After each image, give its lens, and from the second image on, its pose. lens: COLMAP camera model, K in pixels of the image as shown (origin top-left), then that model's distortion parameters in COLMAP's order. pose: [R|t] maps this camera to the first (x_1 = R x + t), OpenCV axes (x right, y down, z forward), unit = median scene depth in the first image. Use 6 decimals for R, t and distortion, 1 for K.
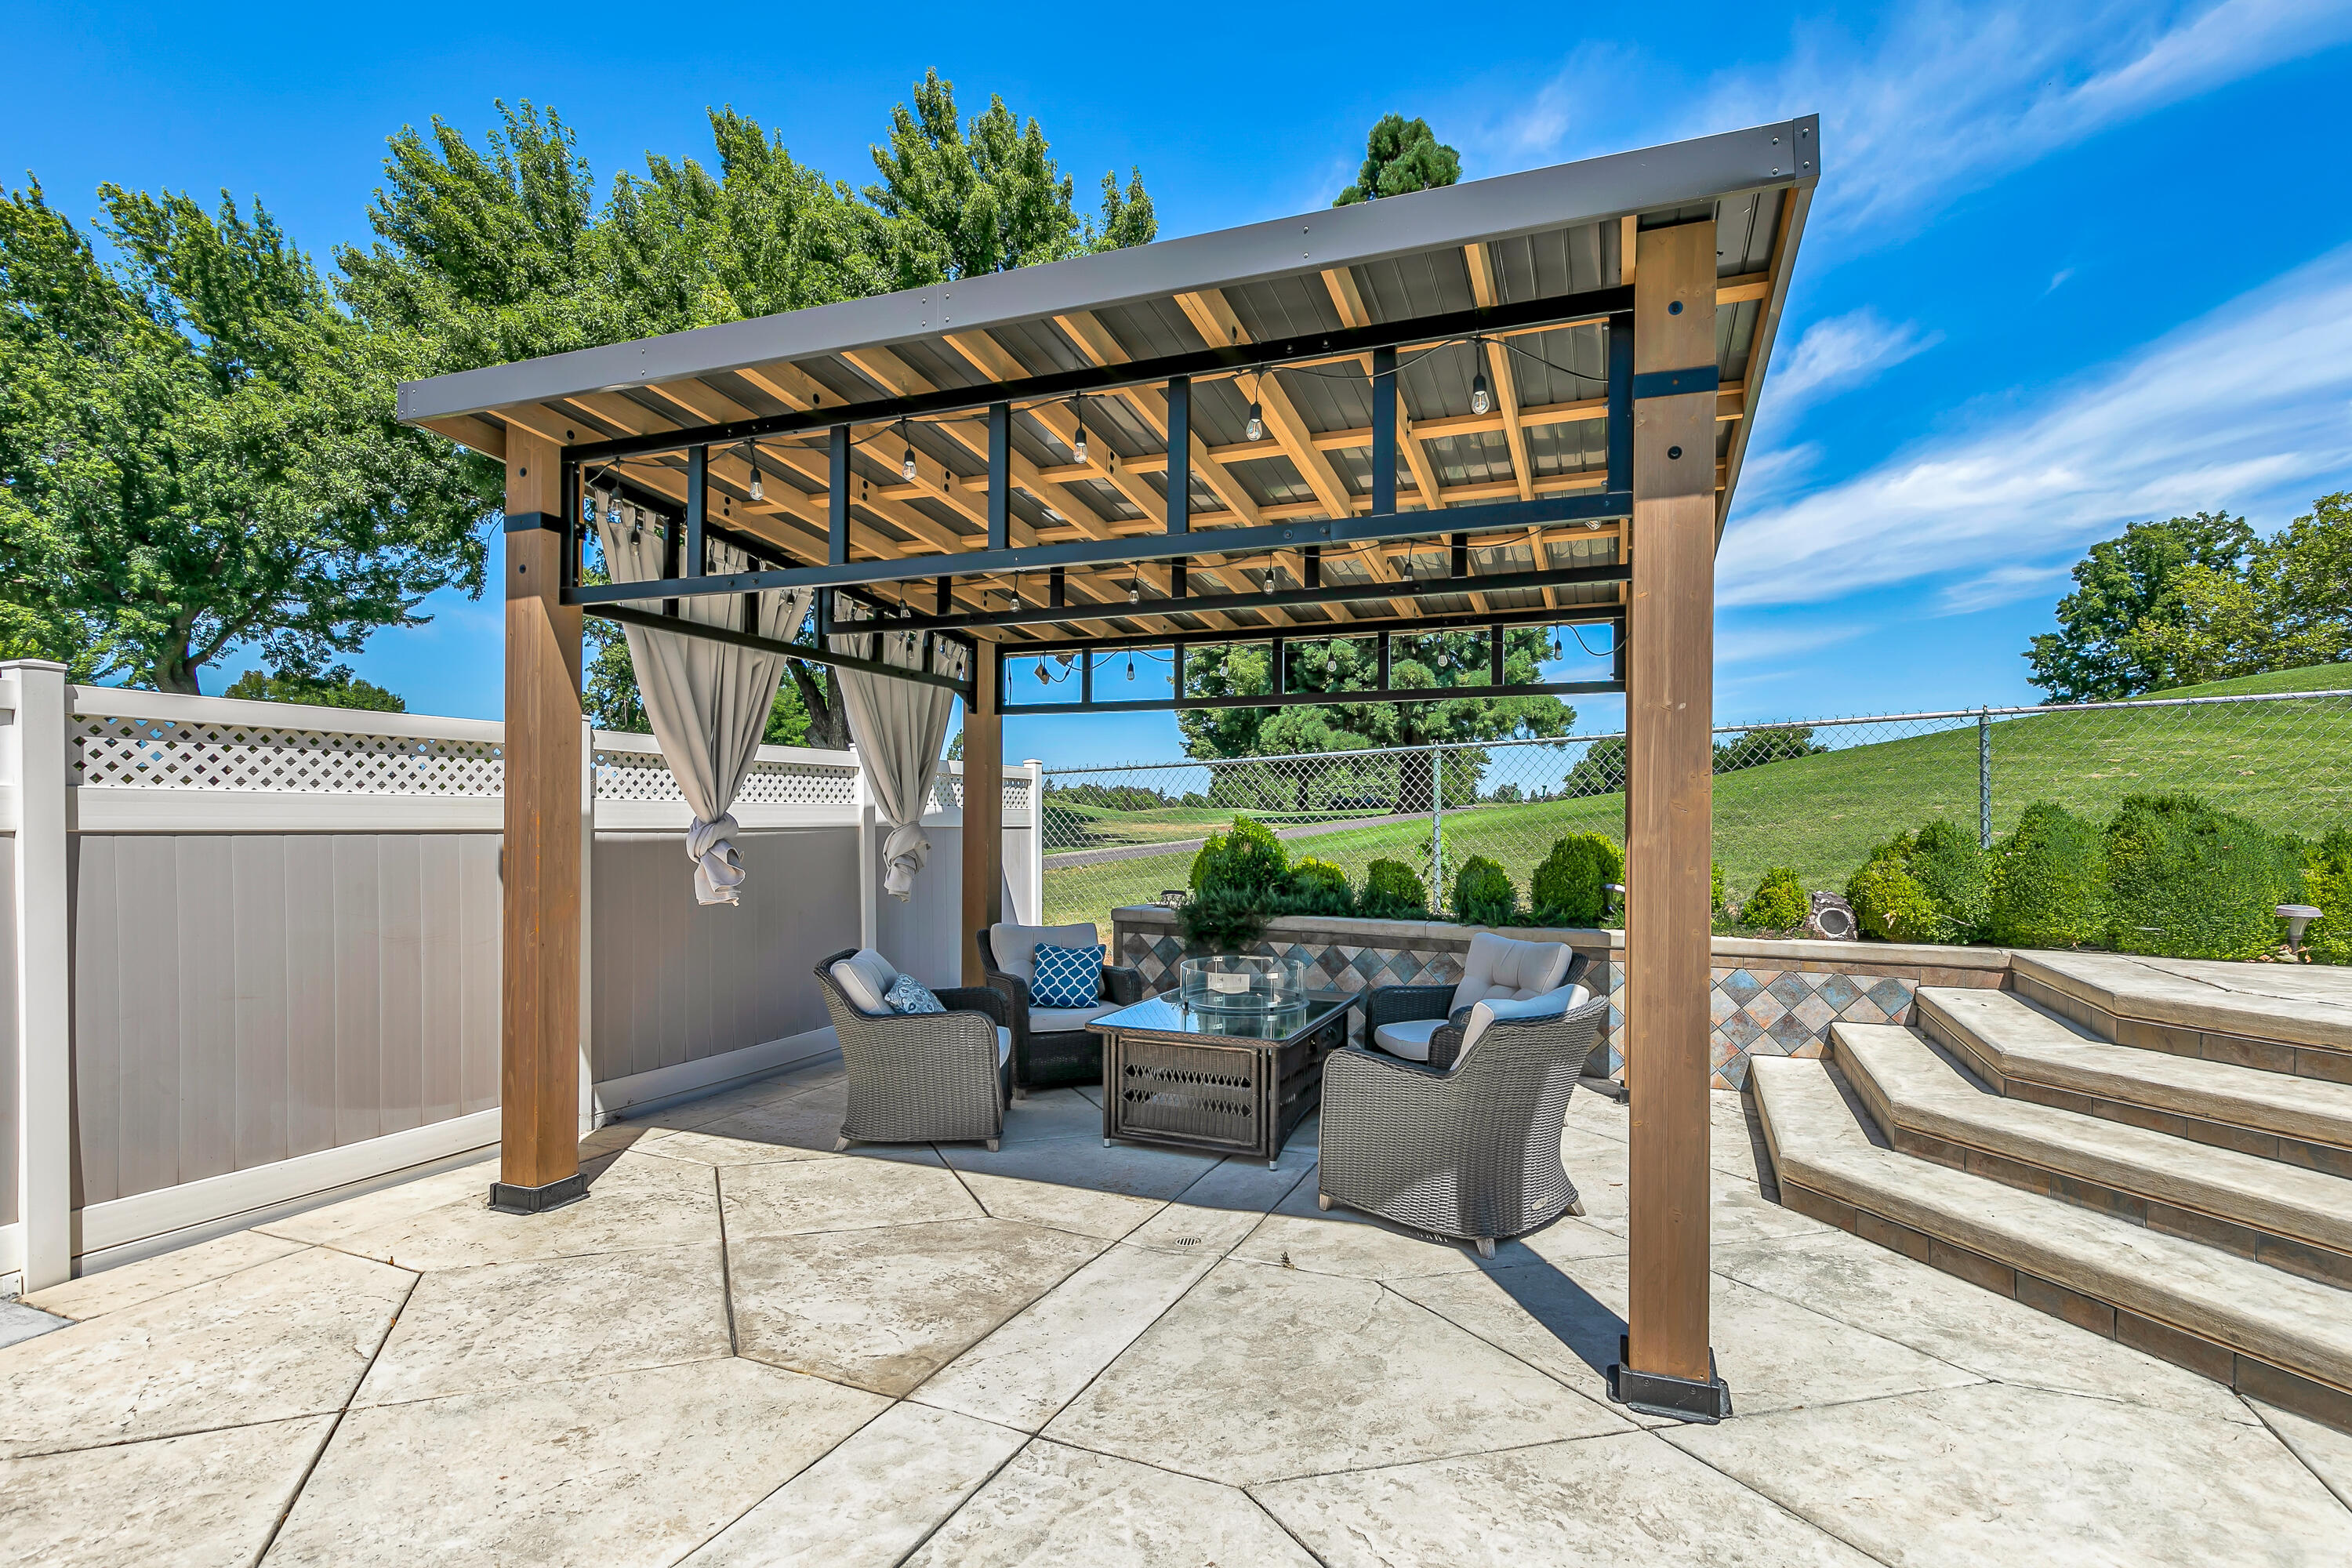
lens RADIAL K [[1122.1, 0, 1201.8], [0, 1122.1, 818.4], [0, 0, 1]] dist [0.011031, -0.000729]
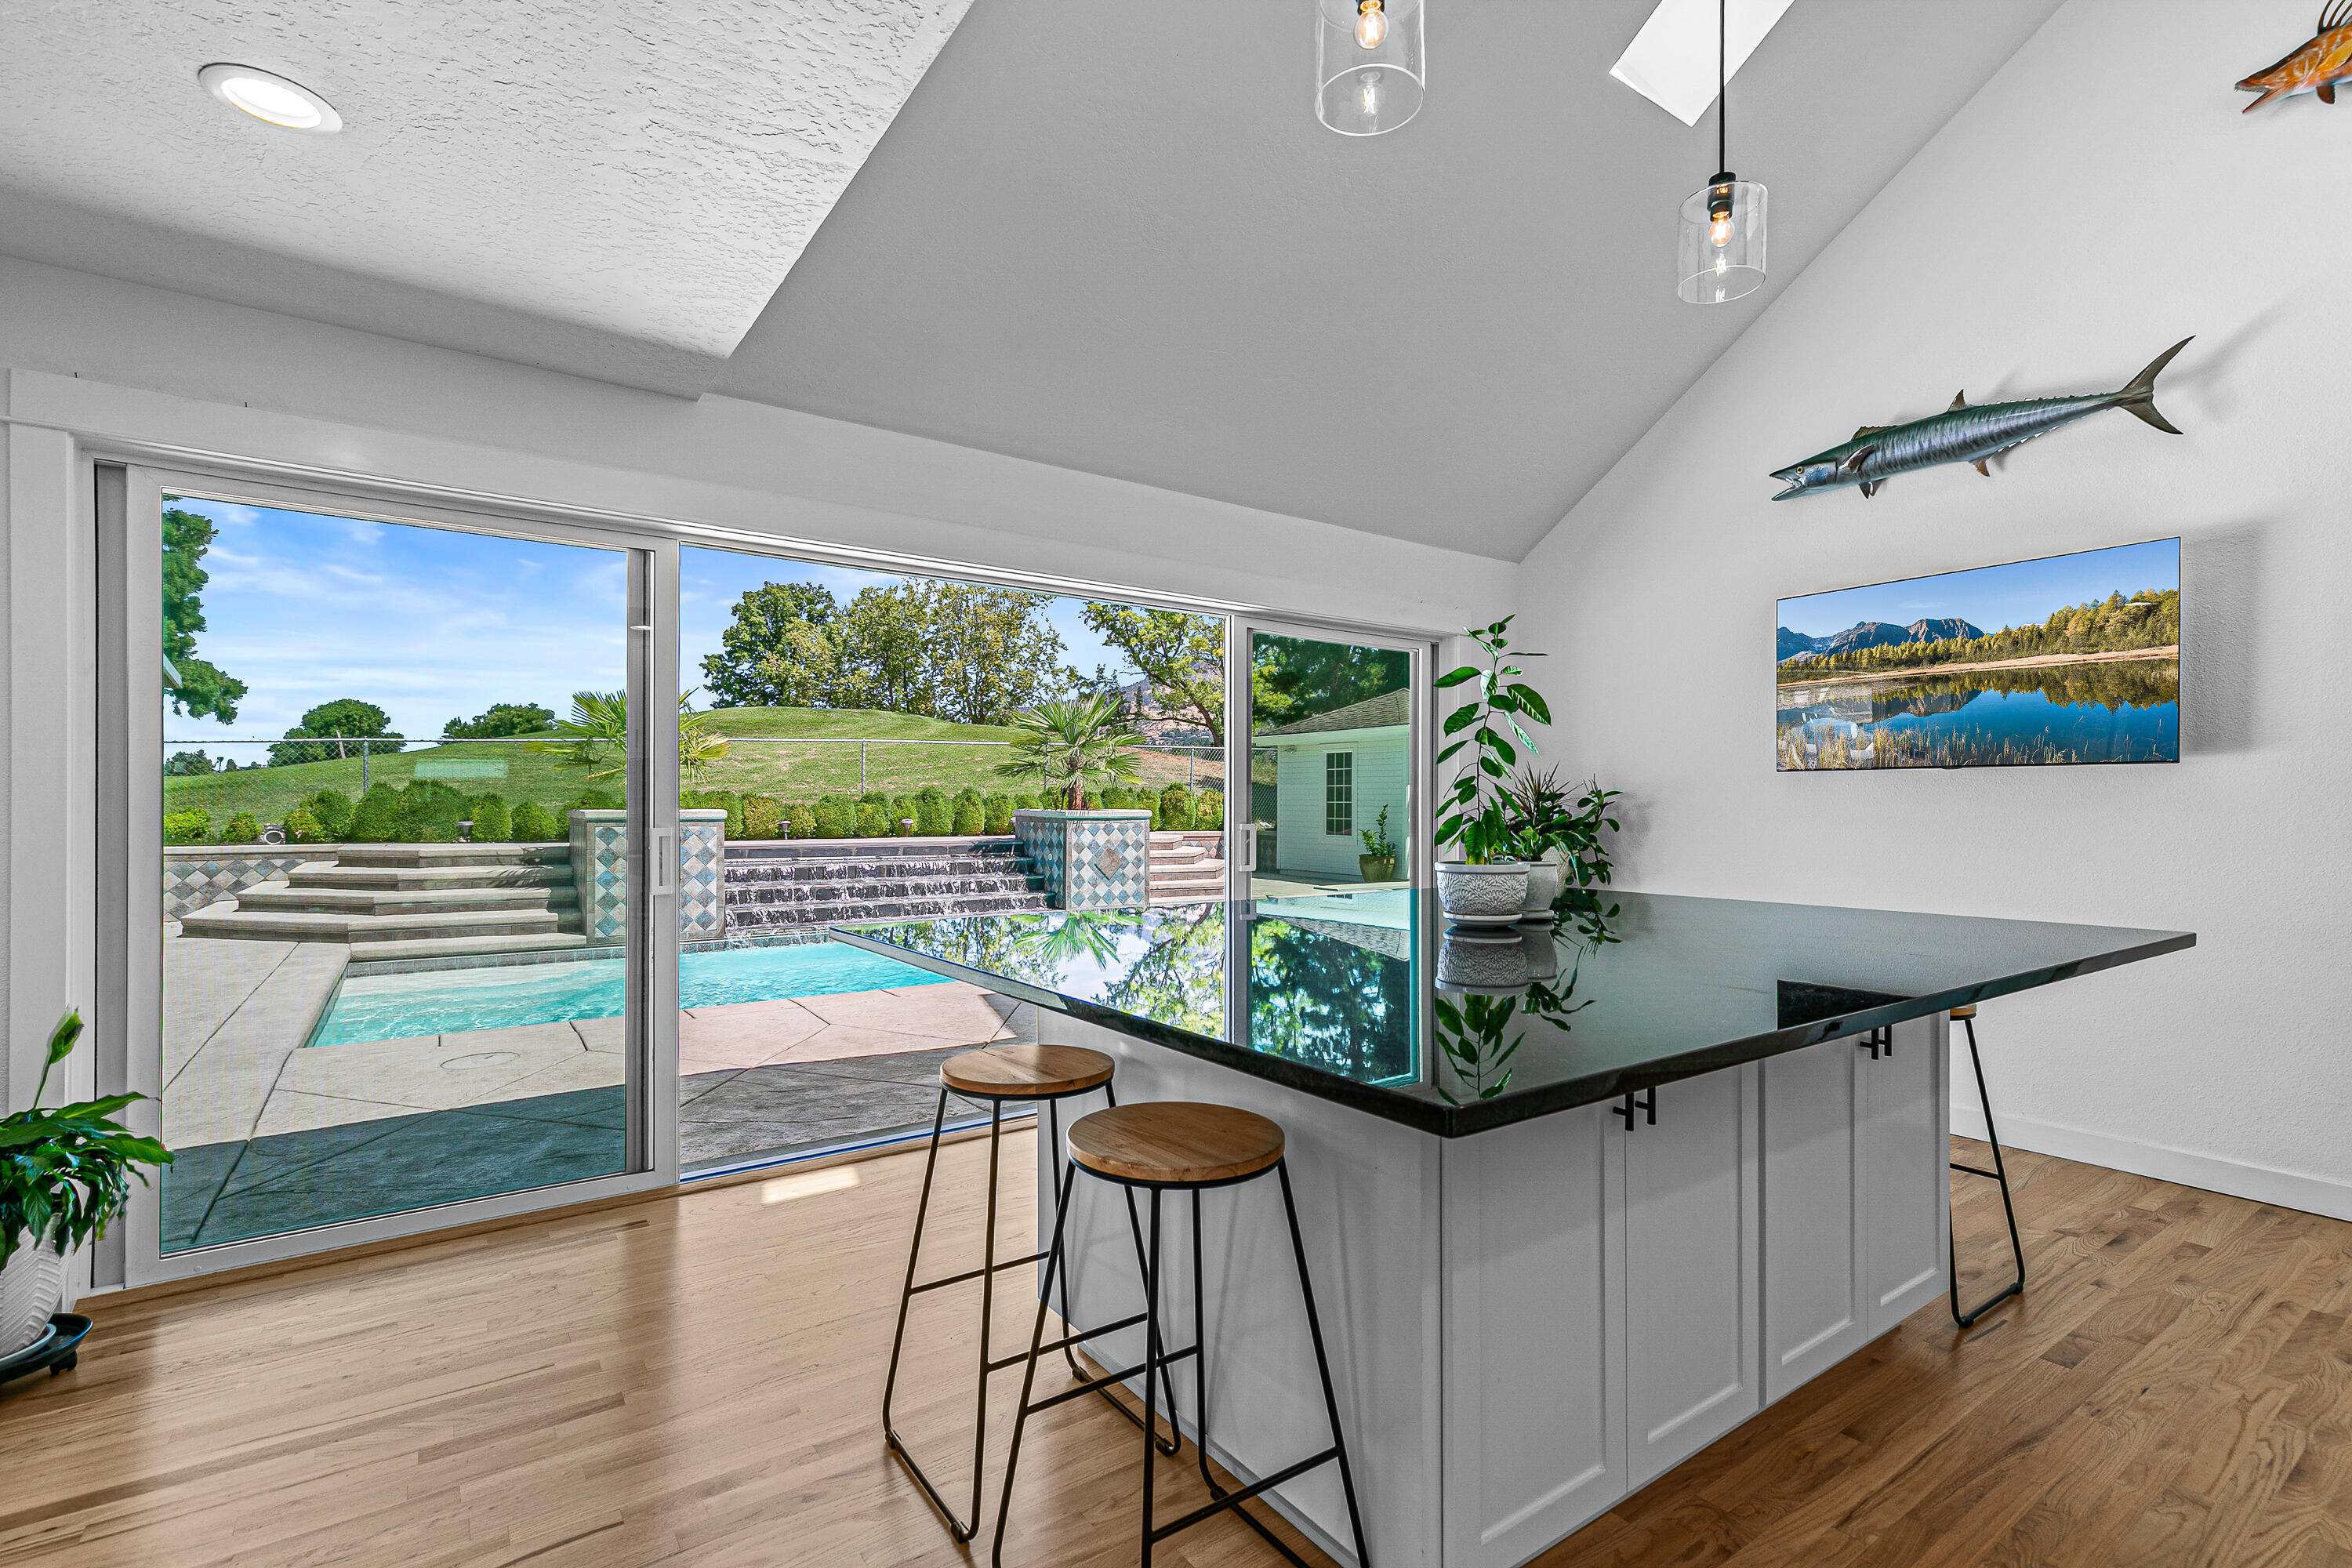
lens RADIAL K [[1067.8, 0, 1177.3], [0, 1067.8, 794.9], [0, 0, 1]] dist [0.010140, -0.001203]
pose [[0.531636, 0.002140, 0.846970, -0.181523], [-0.002155, 0.999997, -0.001174, 0.008552], [-0.846970, -0.001201, 0.531639, -1.130080]]
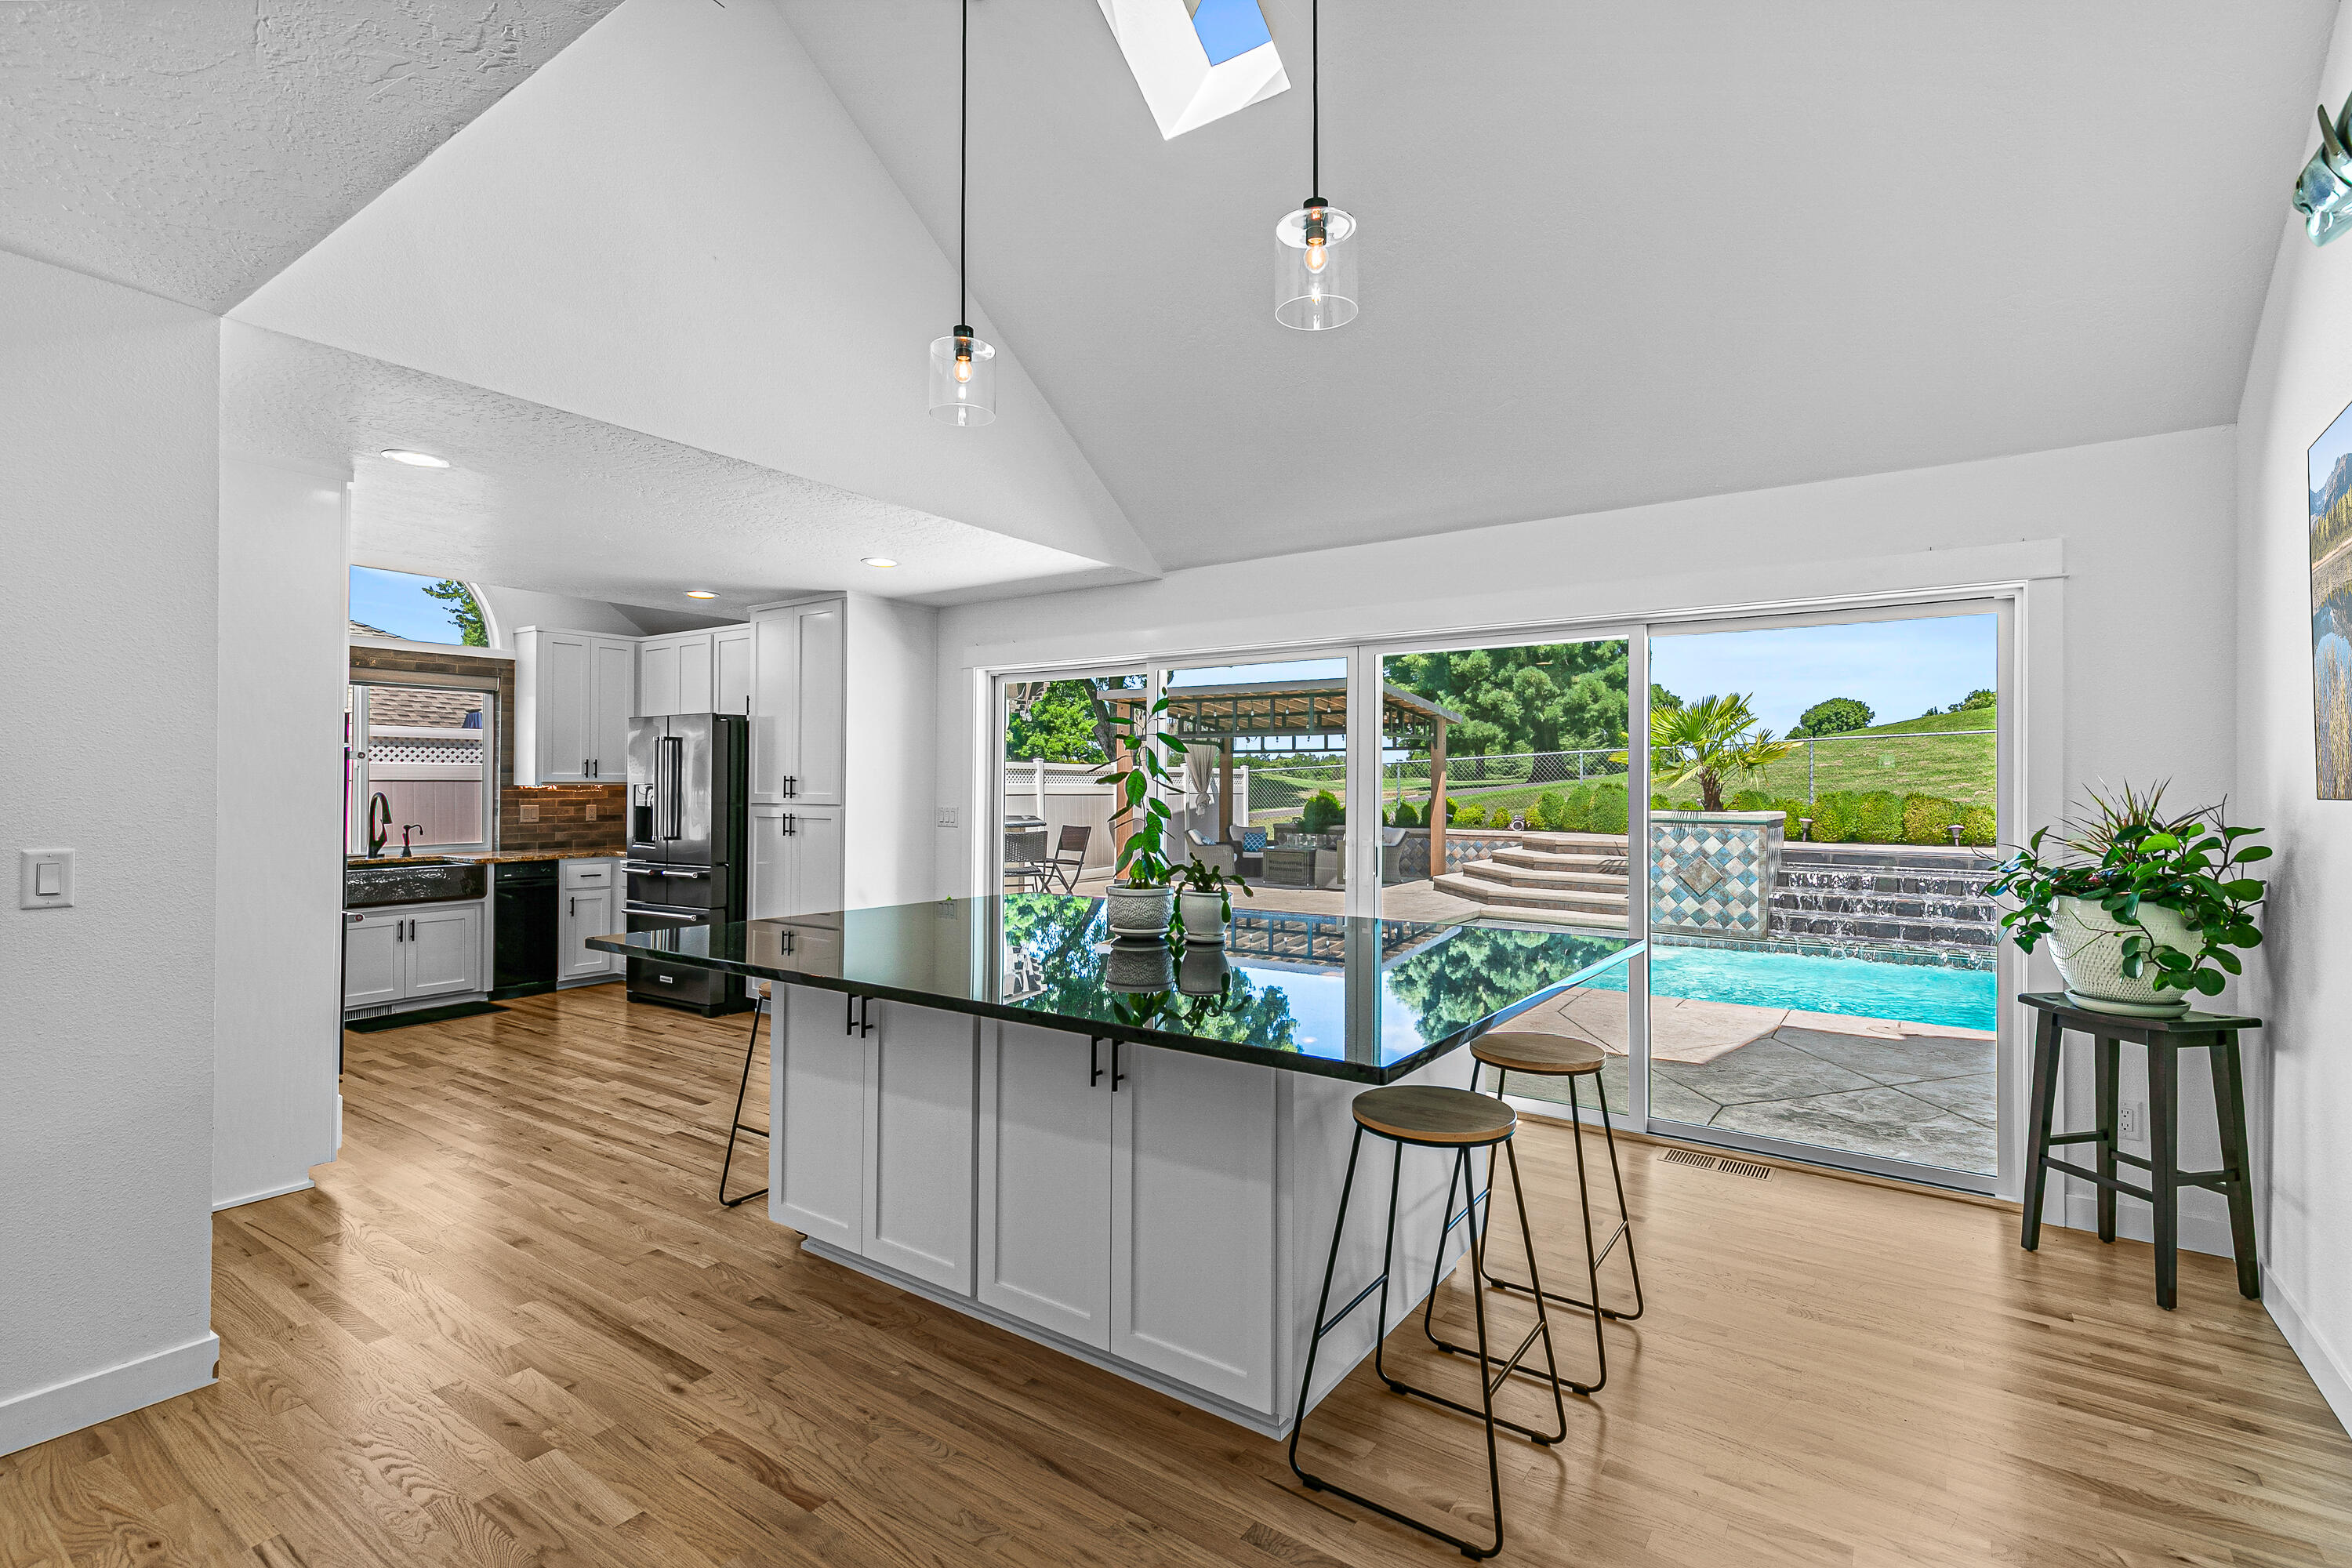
lens RADIAL K [[1068.5, 0, 1185.7], [0, 1068.5, 764.6], [0, 0, 1]] dist [0.005279, 0.000148]
pose [[0.978182, -0.006236, -0.207658, 0.225913], [0.002115, 0.999797, -0.020060, -0.009370], [0.207741, 0.019183, 0.977996, -1.420746]]
